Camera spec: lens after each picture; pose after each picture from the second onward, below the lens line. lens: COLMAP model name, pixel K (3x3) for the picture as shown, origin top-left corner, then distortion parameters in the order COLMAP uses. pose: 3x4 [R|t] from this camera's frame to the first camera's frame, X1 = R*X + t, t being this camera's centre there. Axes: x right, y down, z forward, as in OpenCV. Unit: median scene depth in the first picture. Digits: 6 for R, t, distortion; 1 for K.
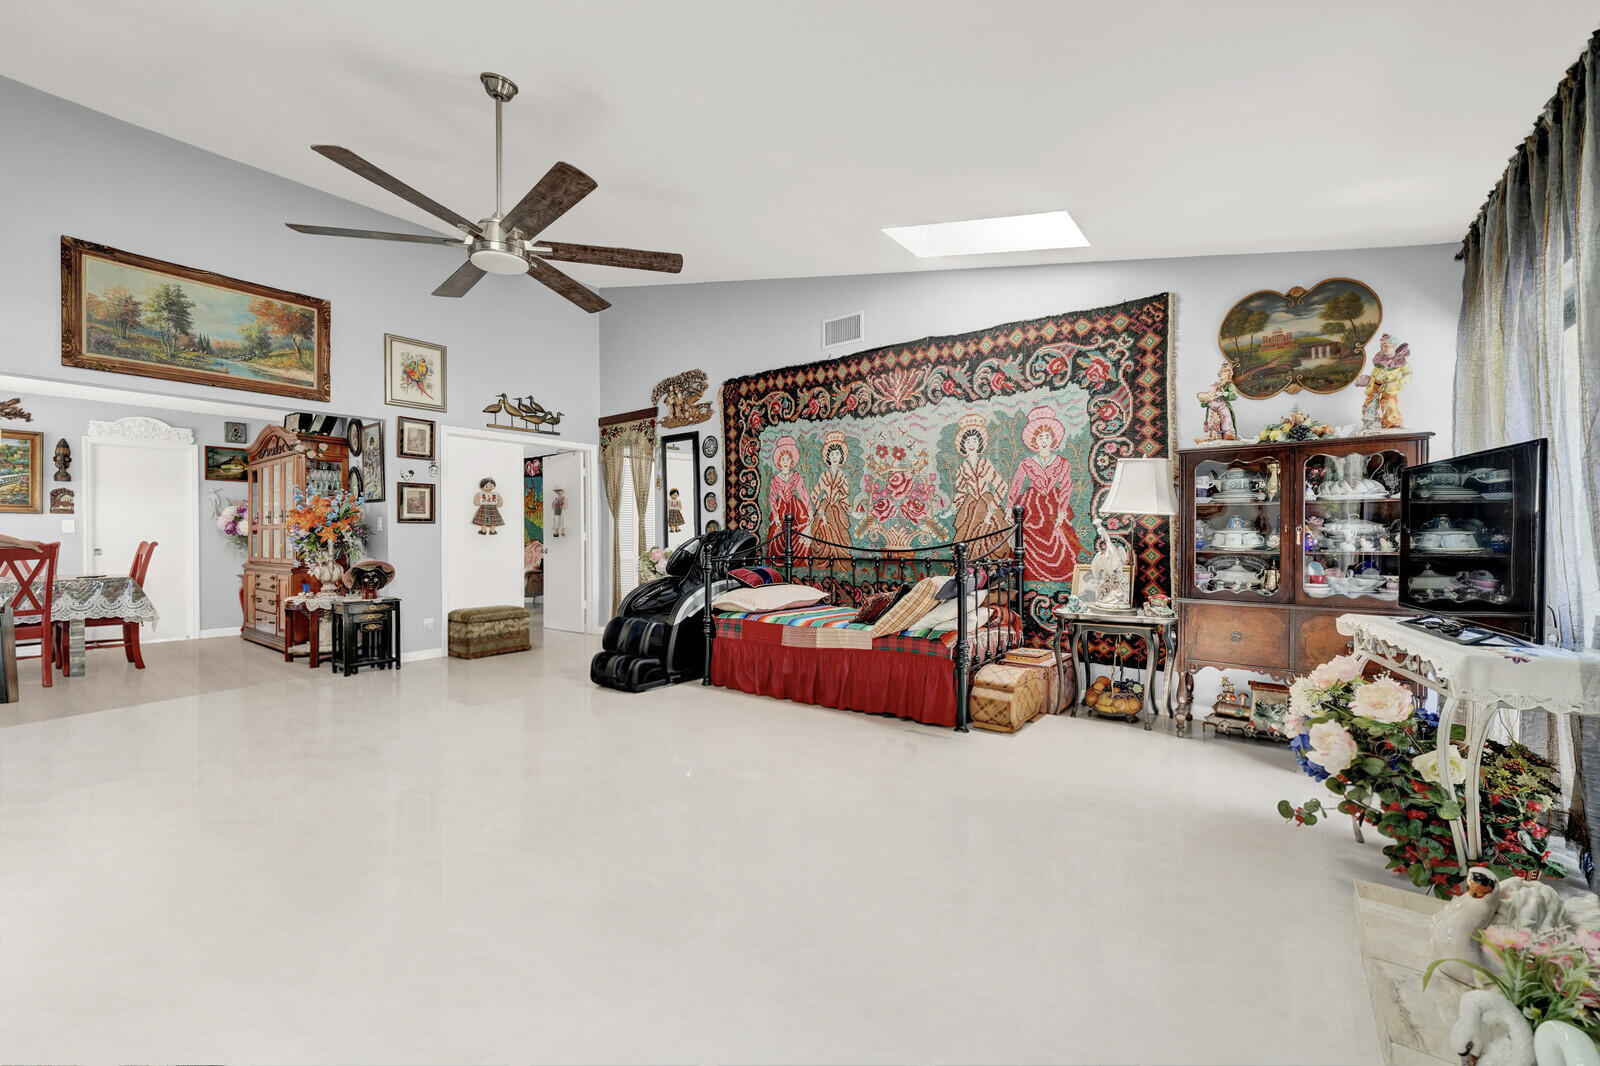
lens RADIAL K [[636.2, 0, 796.5], [0, 636.2, 537.7], [0, 0, 1]] dist [-0.000634, -0.000061]
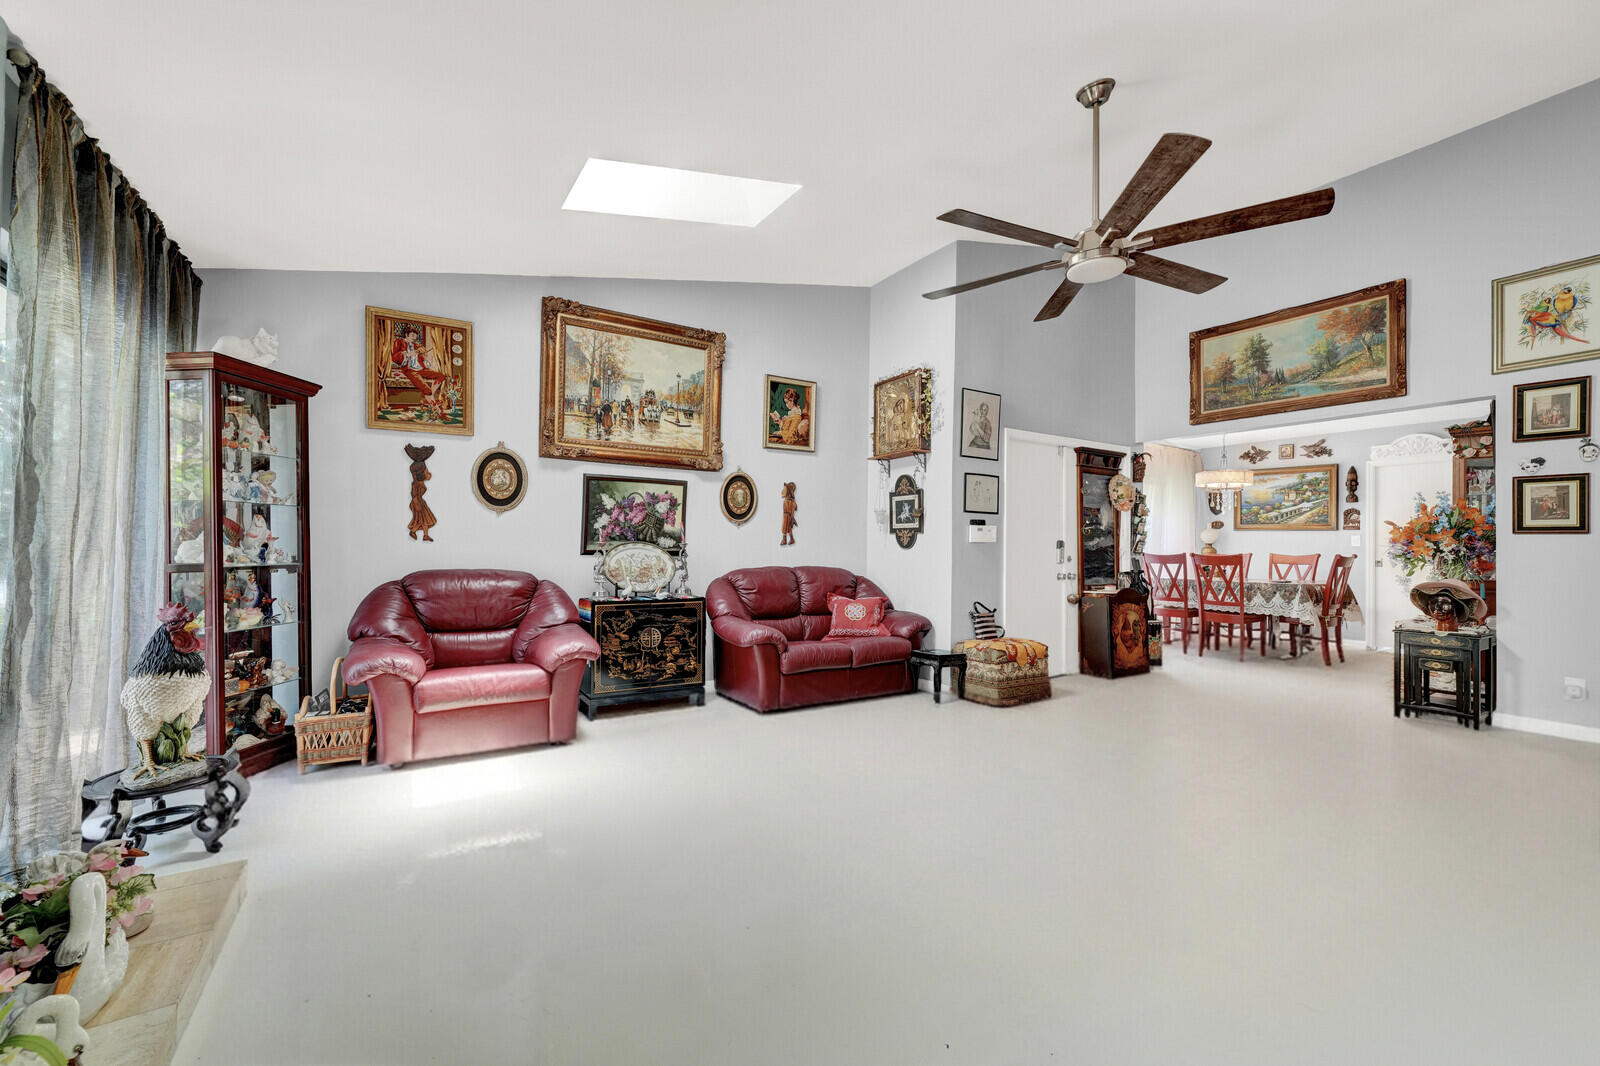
lens RADIAL K [[636.2, 0, 796.5], [0, 636.2, 537.7], [0, 0, 1]] dist [-0.000634, -0.000061]
pose [[-0.347707, -0.009029, -0.937560, 0.384721], [-0.014277, 0.999889, -0.004335, -0.005018], [0.937495, 0.011878, -0.347797, 0.572285]]
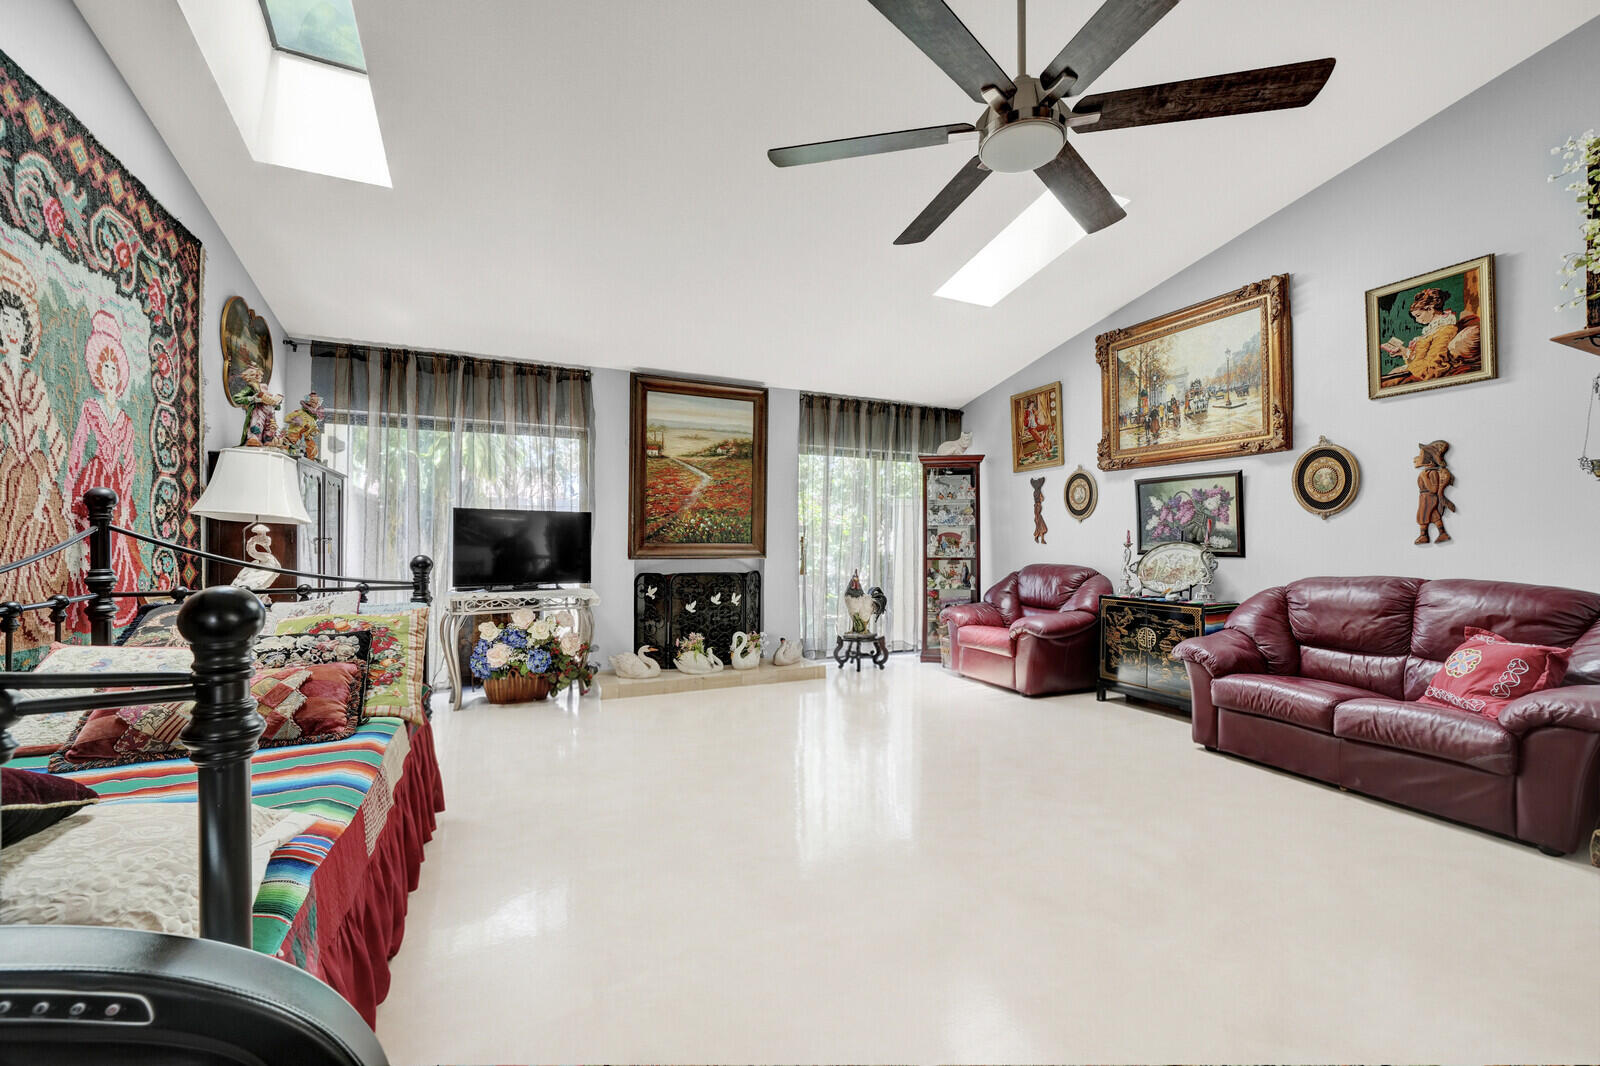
lens RADIAL K [[636.2, 0, 796.5], [0, 636.2, 537.7], [0, 0, 1]] dist [-0.000634, -0.000061]
pose [[-0.883890, 0.010379, 0.467580, -0.359727], [0.007306, 0.999938, -0.008386, -0.002231], [-0.467638, -0.003997, -0.883911, 1.090357]]
